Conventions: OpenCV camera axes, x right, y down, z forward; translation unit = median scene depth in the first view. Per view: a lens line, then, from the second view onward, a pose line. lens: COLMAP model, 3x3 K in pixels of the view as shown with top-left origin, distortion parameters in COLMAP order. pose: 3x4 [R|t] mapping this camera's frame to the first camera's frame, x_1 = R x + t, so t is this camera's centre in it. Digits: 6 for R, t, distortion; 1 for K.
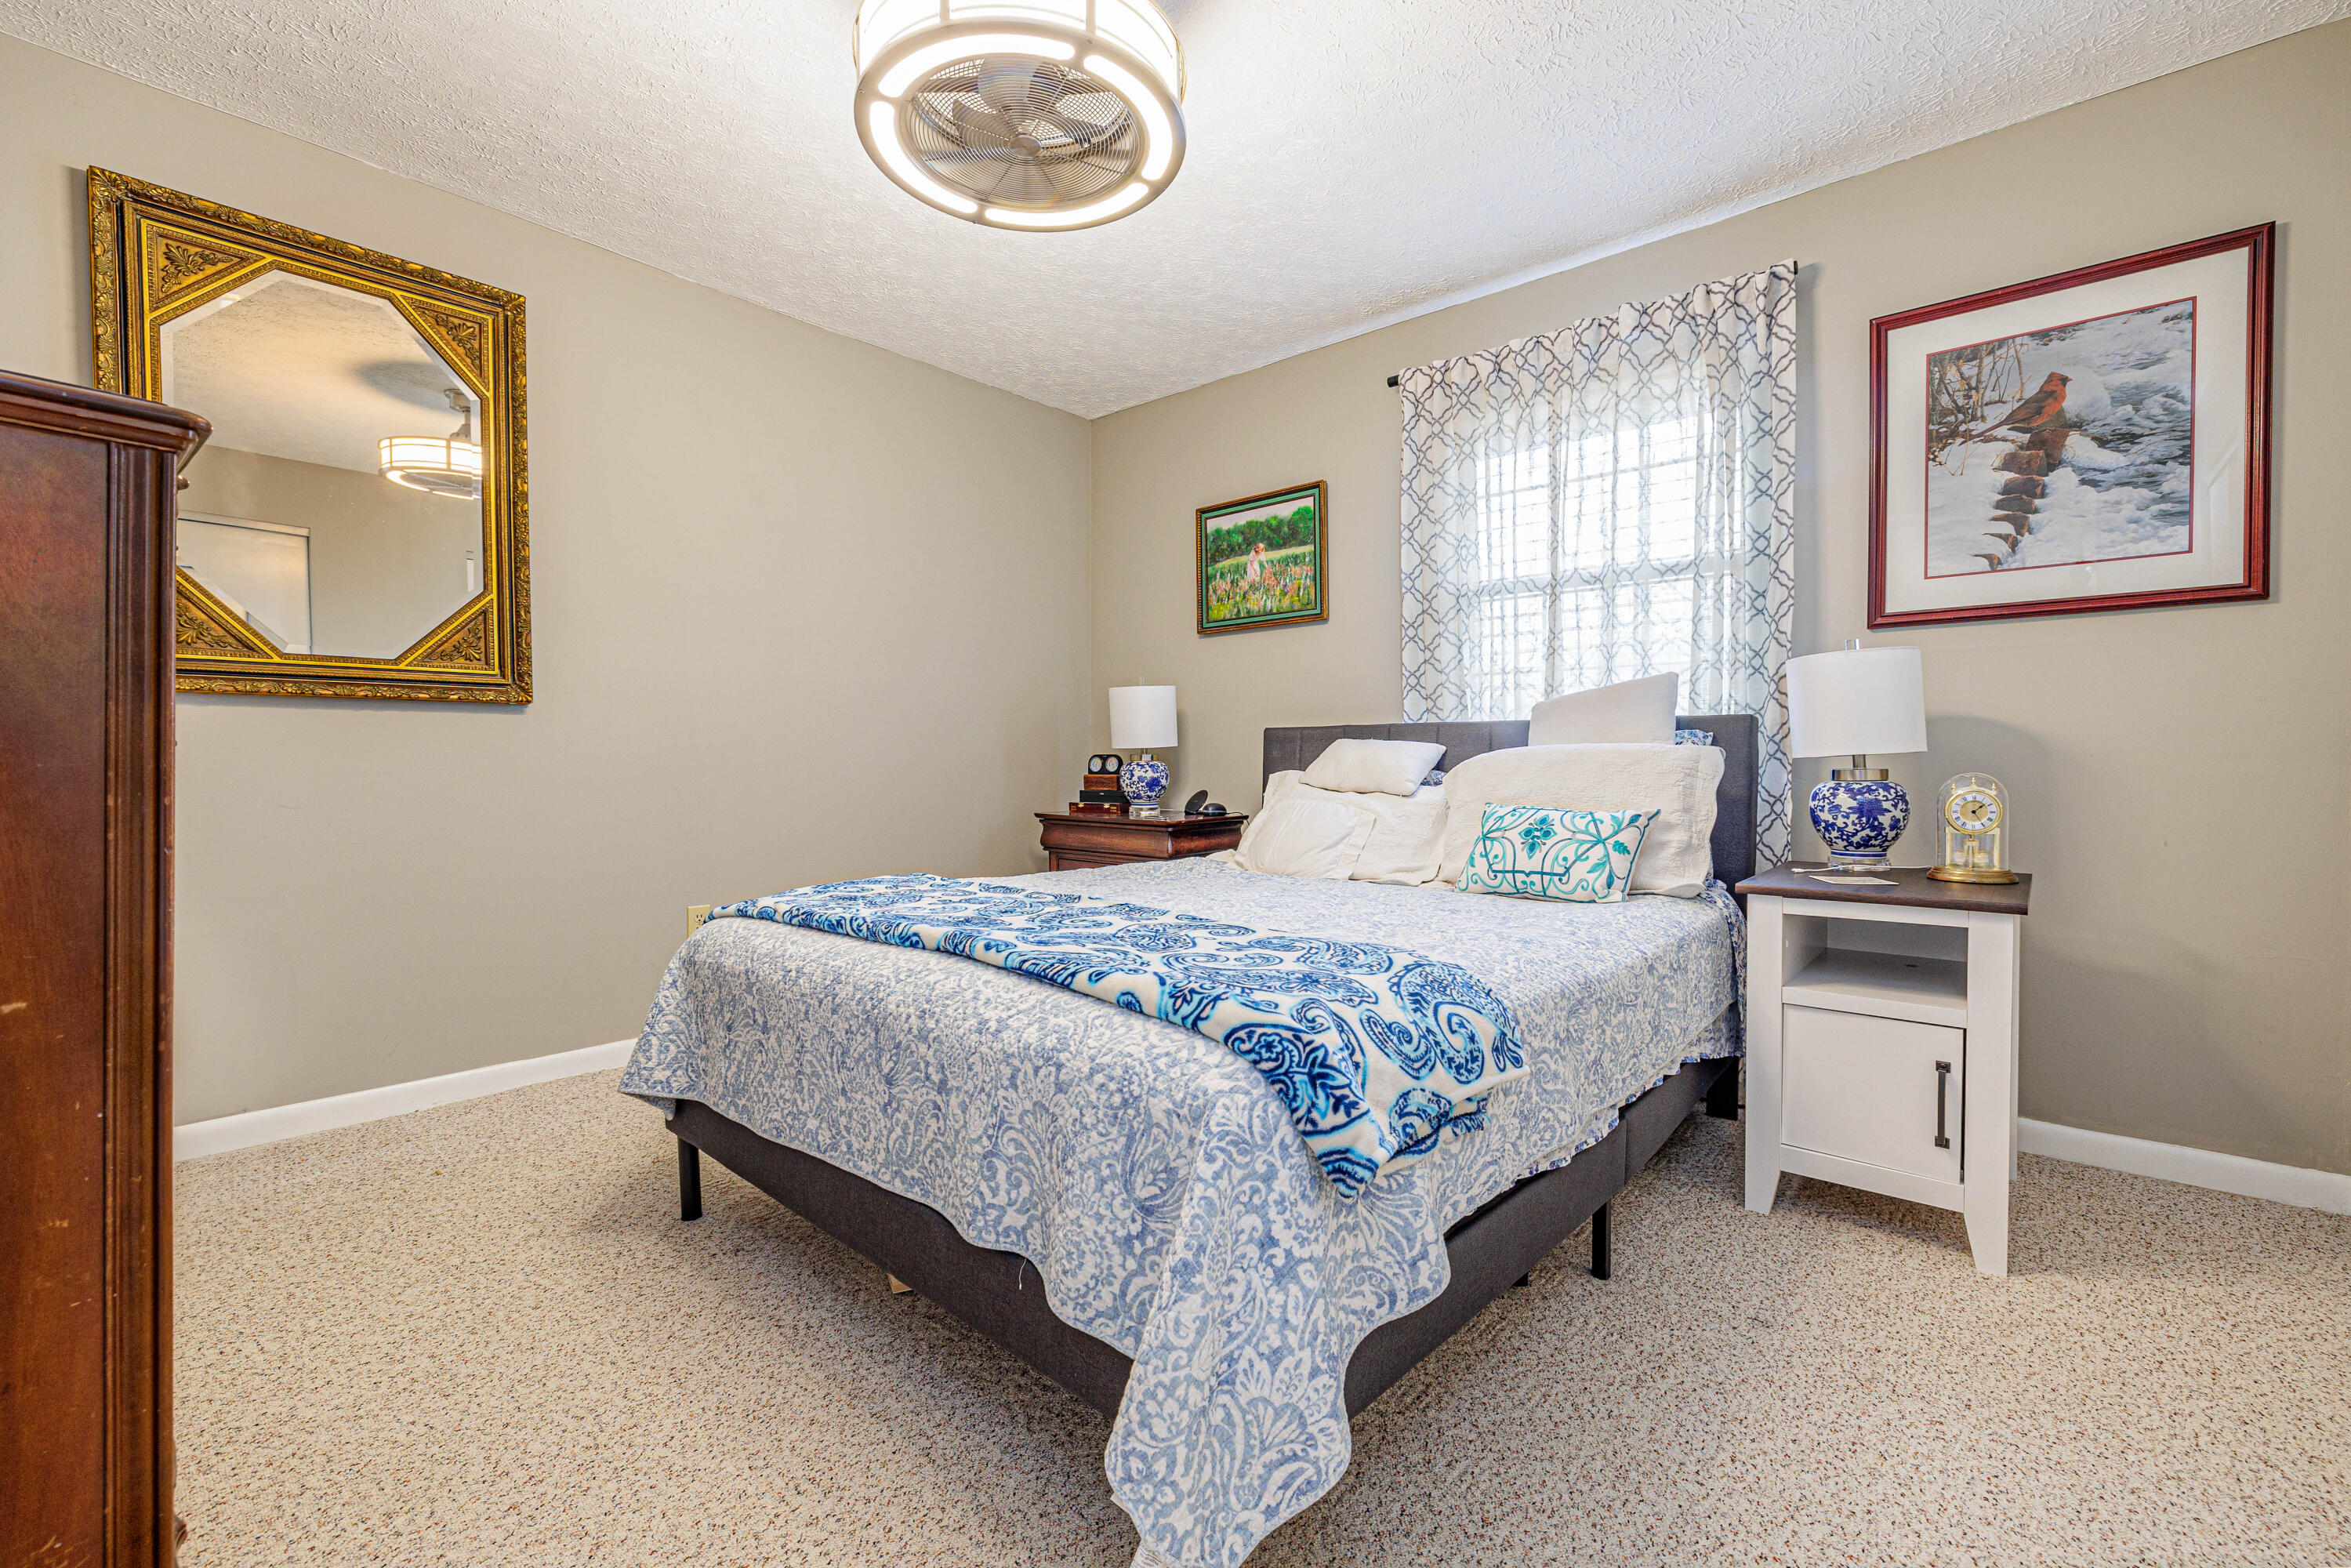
lens RADIAL K [[988.1, 0, 1175.5], [0, 988.1, 784.0], [0, 0, 1]] dist [-0.002854, -0.000150]
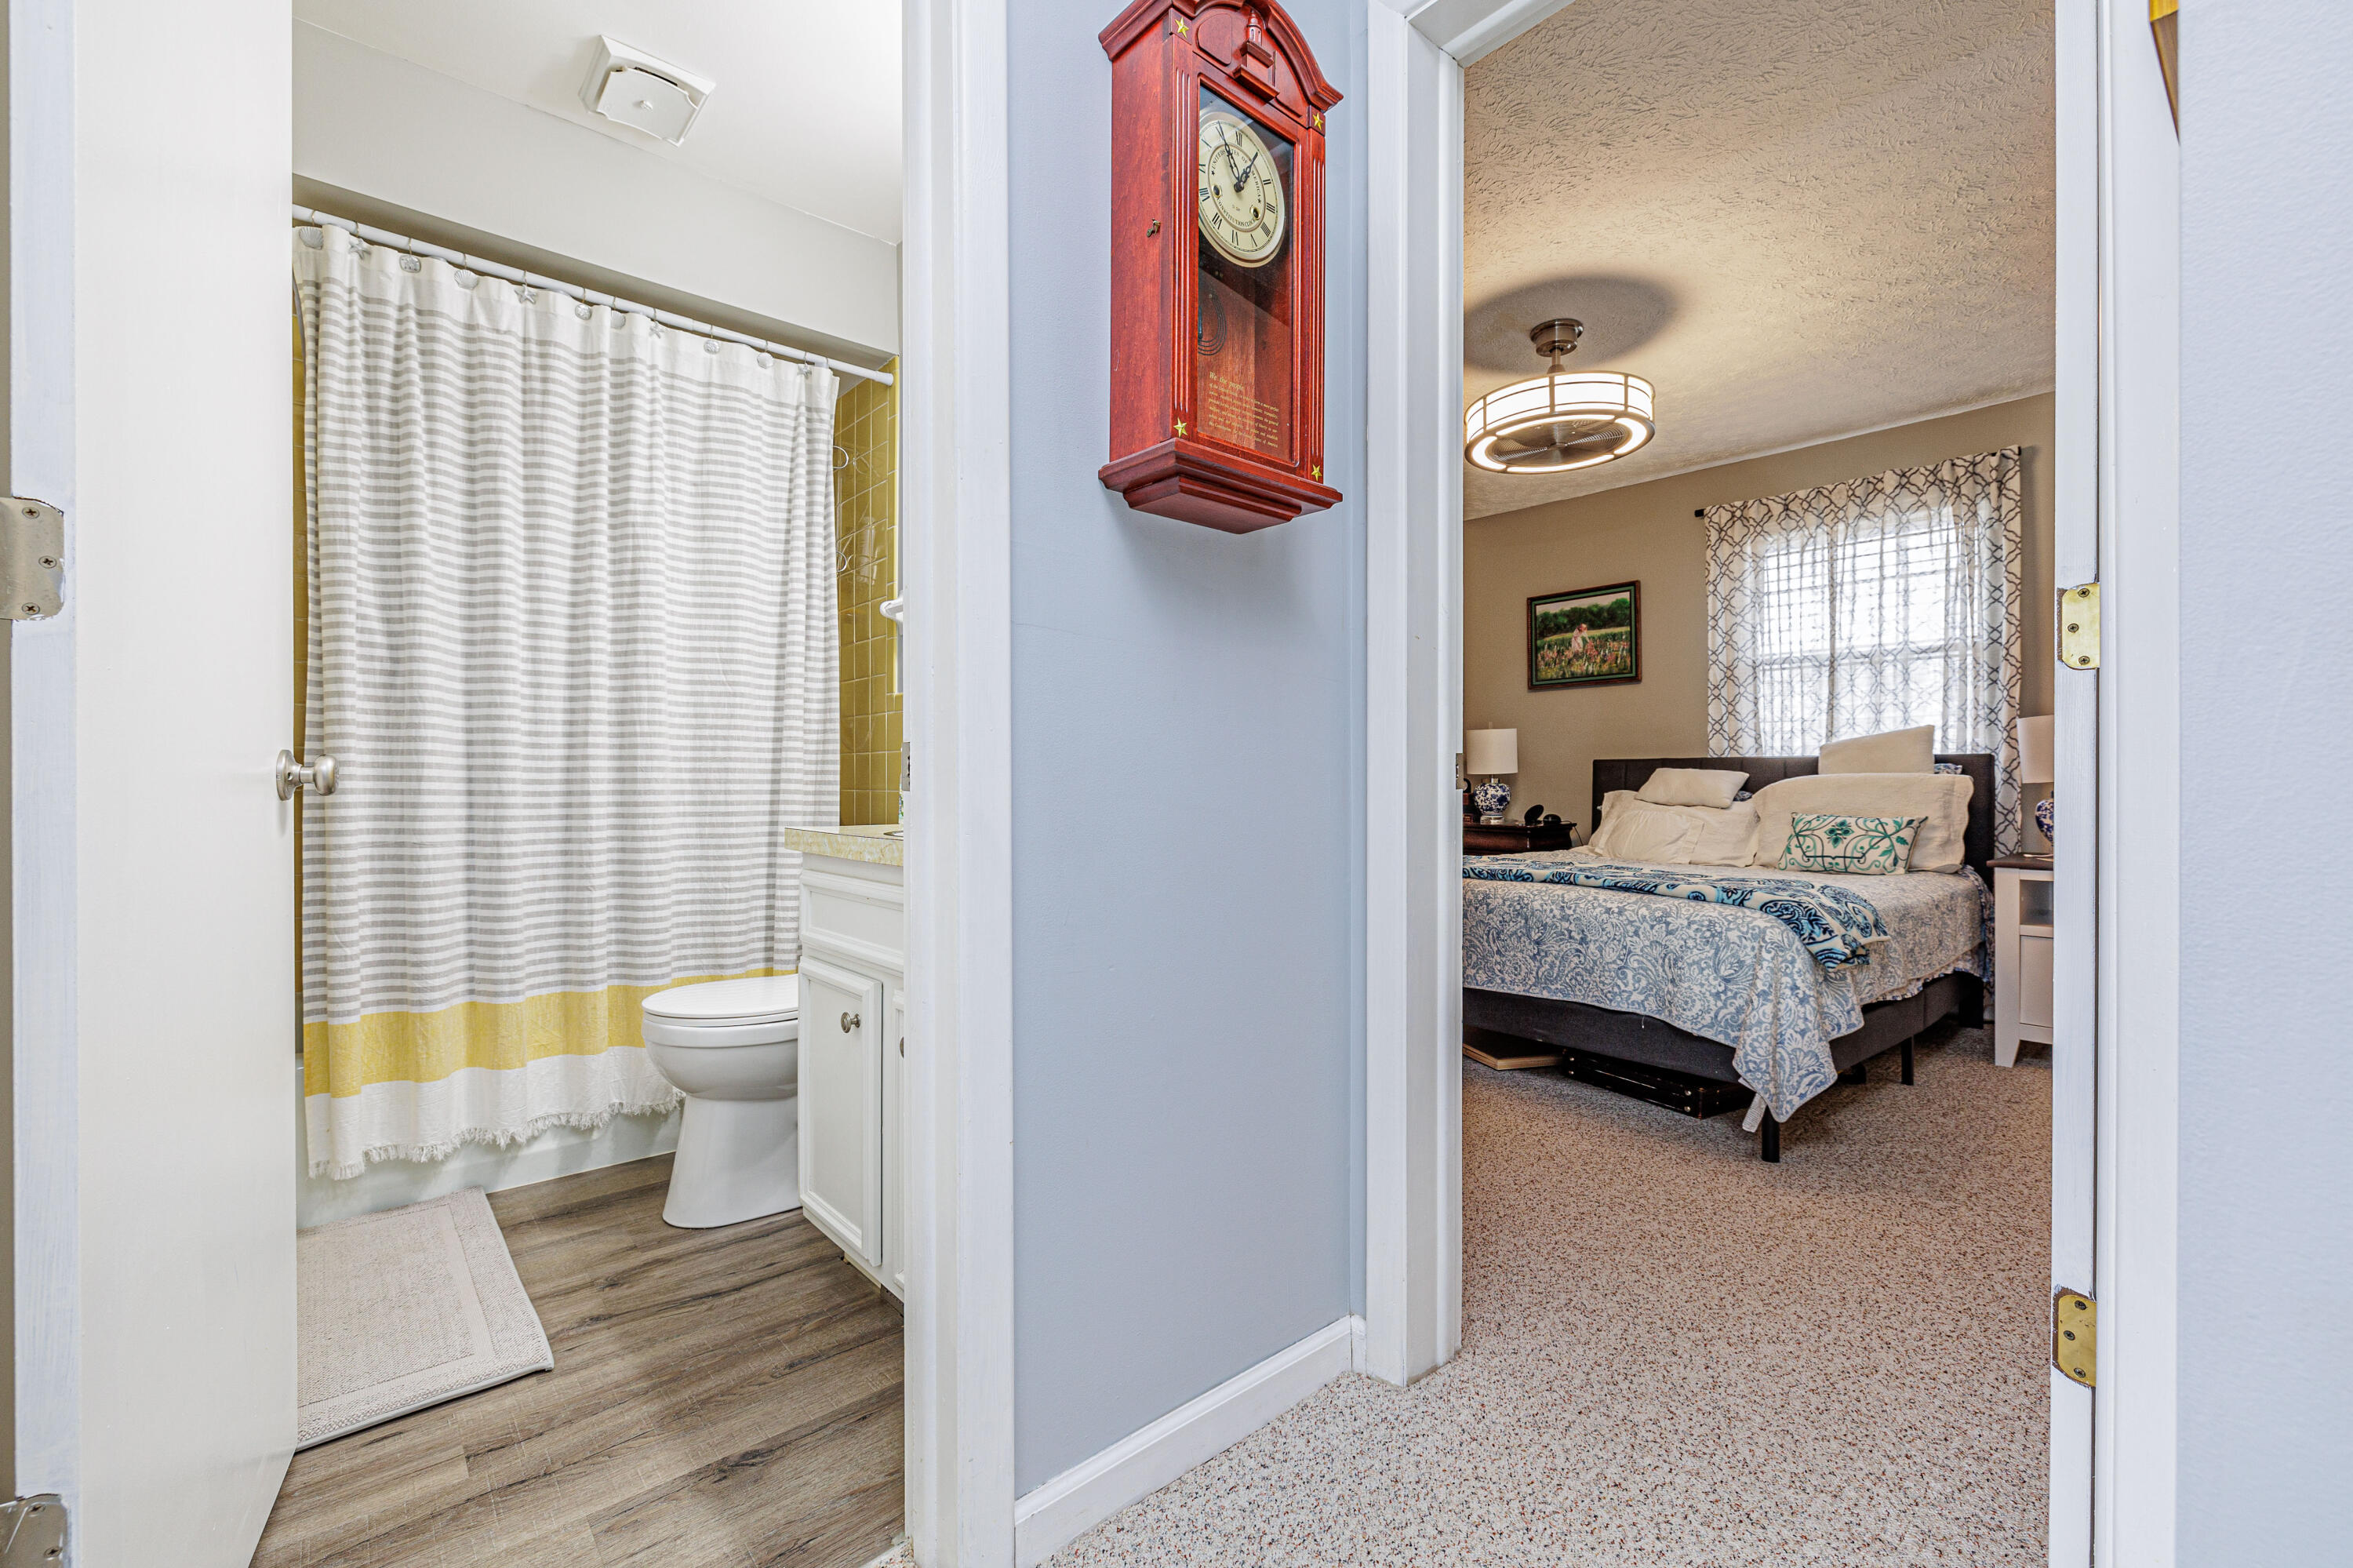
lens RADIAL K [[985.2, 0, 1176.5], [0, 985.2, 784.0], [0, 0, 1]] dist [-0.002316, -0.000445]
pose [[0.990757, 0.002428, -0.135624, -0.407325], [-0.005204, 0.999784, -0.020121, 0.010874], [0.135546, 0.020640, 0.990556, -0.598687]]
